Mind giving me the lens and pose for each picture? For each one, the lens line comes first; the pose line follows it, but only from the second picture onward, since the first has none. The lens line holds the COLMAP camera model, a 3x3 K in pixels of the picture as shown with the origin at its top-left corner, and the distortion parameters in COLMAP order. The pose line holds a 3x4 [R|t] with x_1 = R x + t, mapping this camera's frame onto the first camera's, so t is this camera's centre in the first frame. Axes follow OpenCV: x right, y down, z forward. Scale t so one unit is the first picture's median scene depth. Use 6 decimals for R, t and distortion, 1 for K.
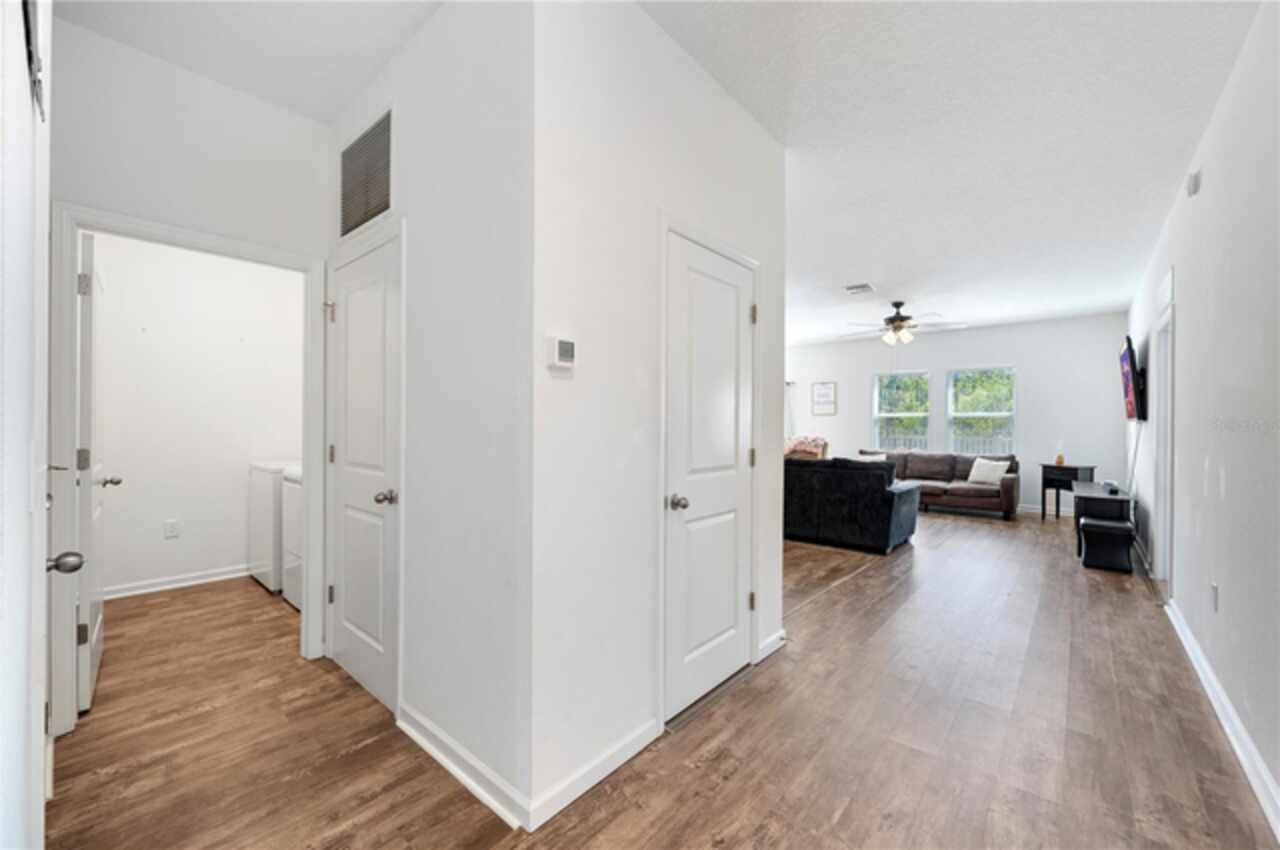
lens RADIAL K [[506.0, 0, 640.1], [0, 506.0, 425.1], [0, 0, 1]] dist [-0.000924, -0.000165]
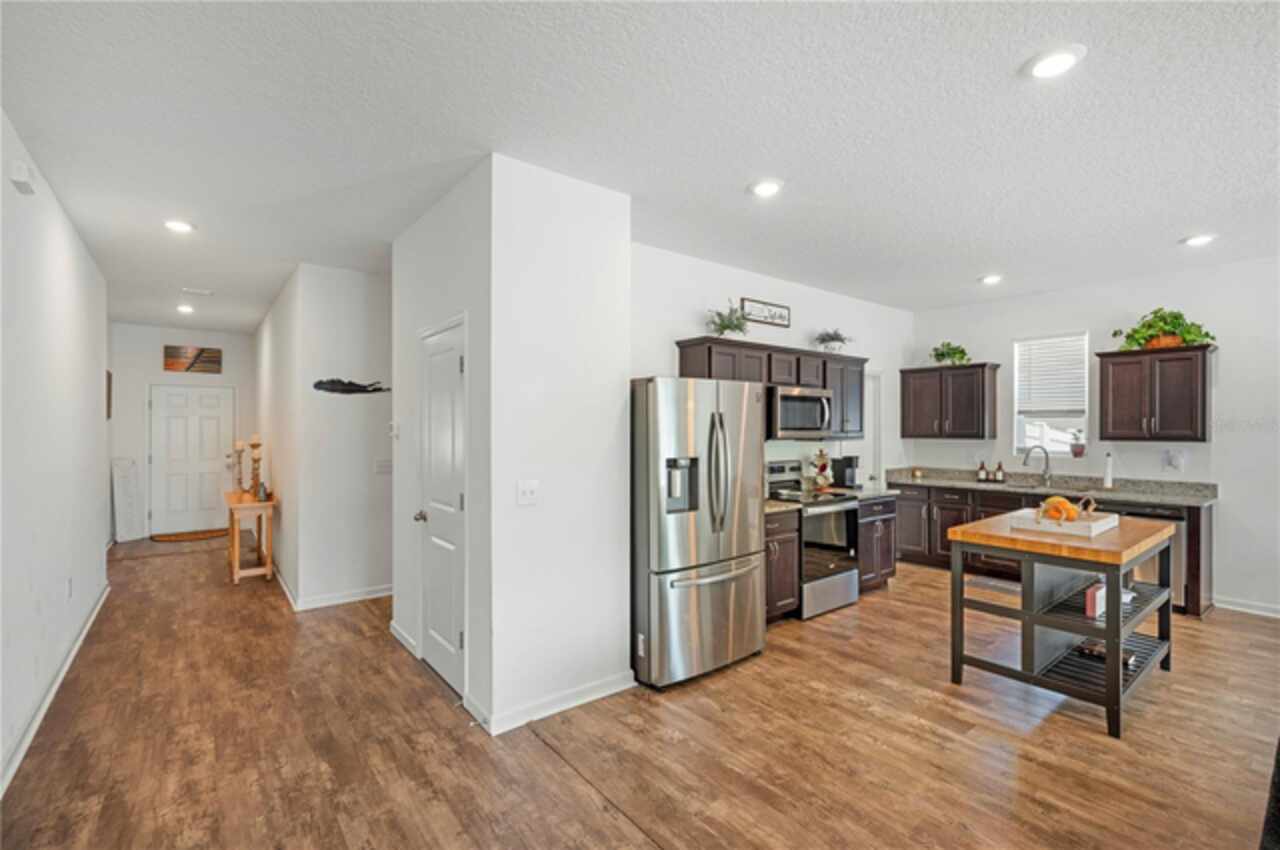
lens RADIAL K [[565.3, 0, 642.5], [0, 565.3, 428.0], [0, 0, 1]] dist [-0.000841, 0.000072]
pose [[-0.186952, -0.005633, -0.982353, 0.497980], [-0.001215, 0.999984, -0.005503, -0.031699], [0.982368, 0.000165, -0.186956, 0.607724]]
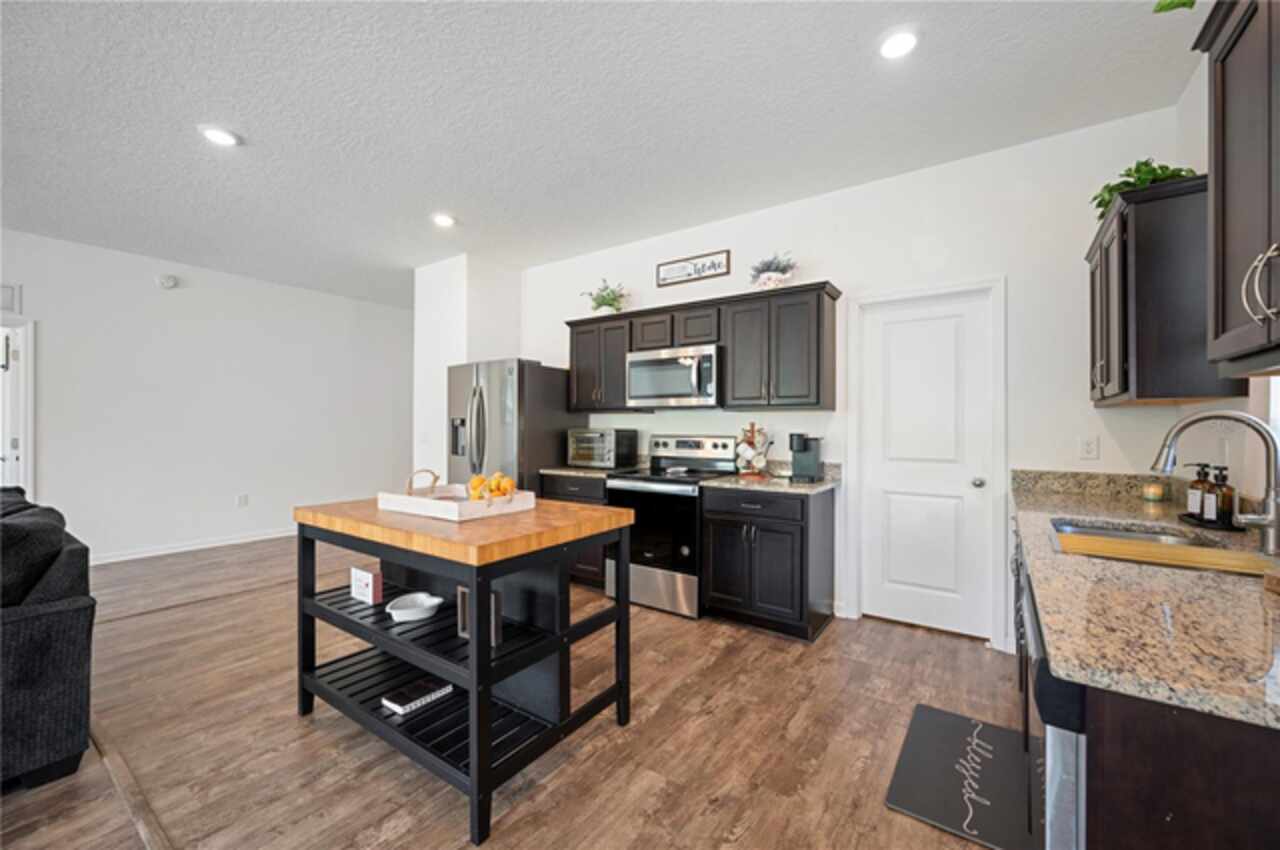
lens RADIAL K [[506.0, 0, 644.1], [0, 506.0, 426.1], [0, 0, 1]] dist [-0.000924, -0.000165]
pose [[-0.994077, -0.011578, -0.108061, -0.135909], [-0.011687, 0.999932, 0.000370, -0.002591], [0.108049, 0.001630, -0.994144, 1.205802]]
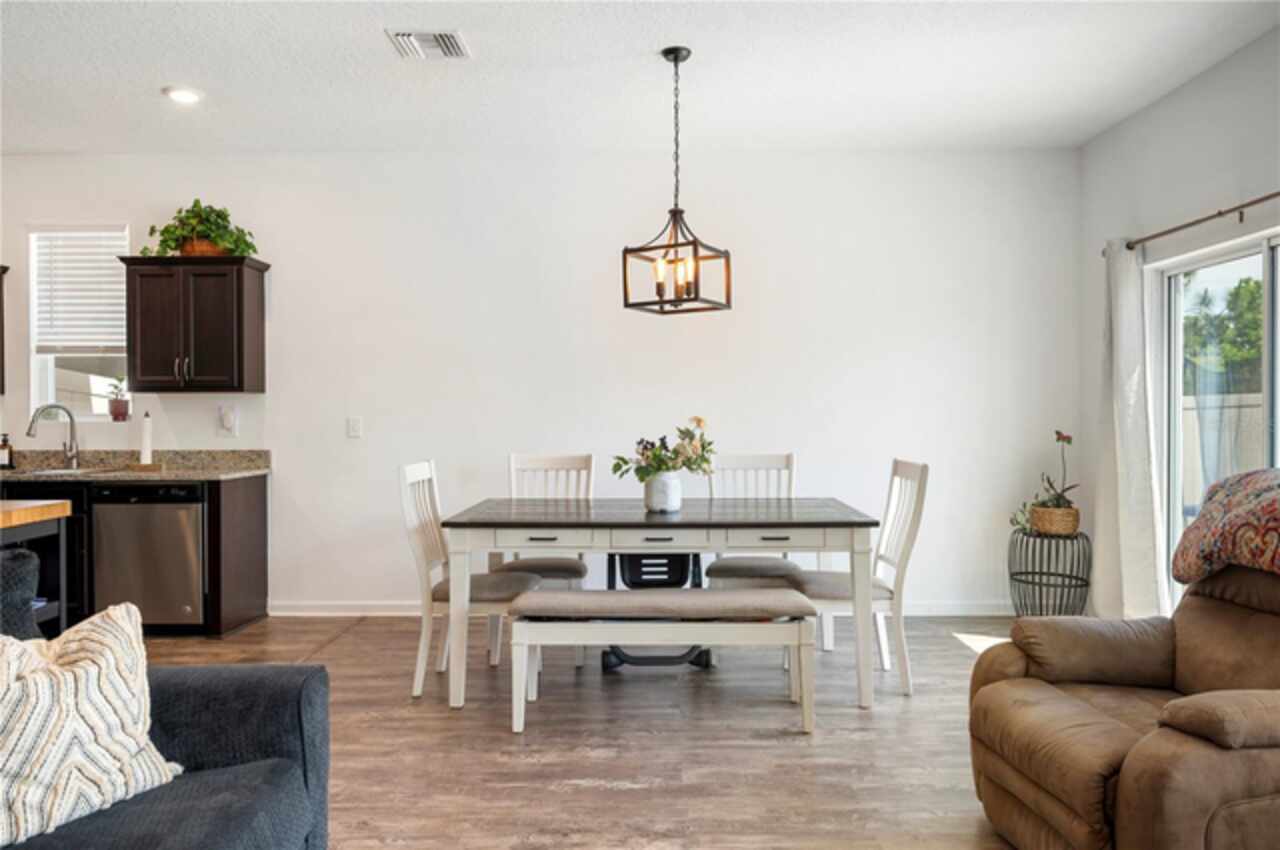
lens RADIAL K [[904.1, 0, 646.6], [0, 904.1, 420.9], [0, 0, 1]] dist [-0.000035, -0.001965]
pose [[0.647691, -0.002266, -0.761900, 0.530175], [0.008017, 0.999960, 0.003841, 0.004859], [0.761861, -0.008596, 0.647683, 0.896908]]
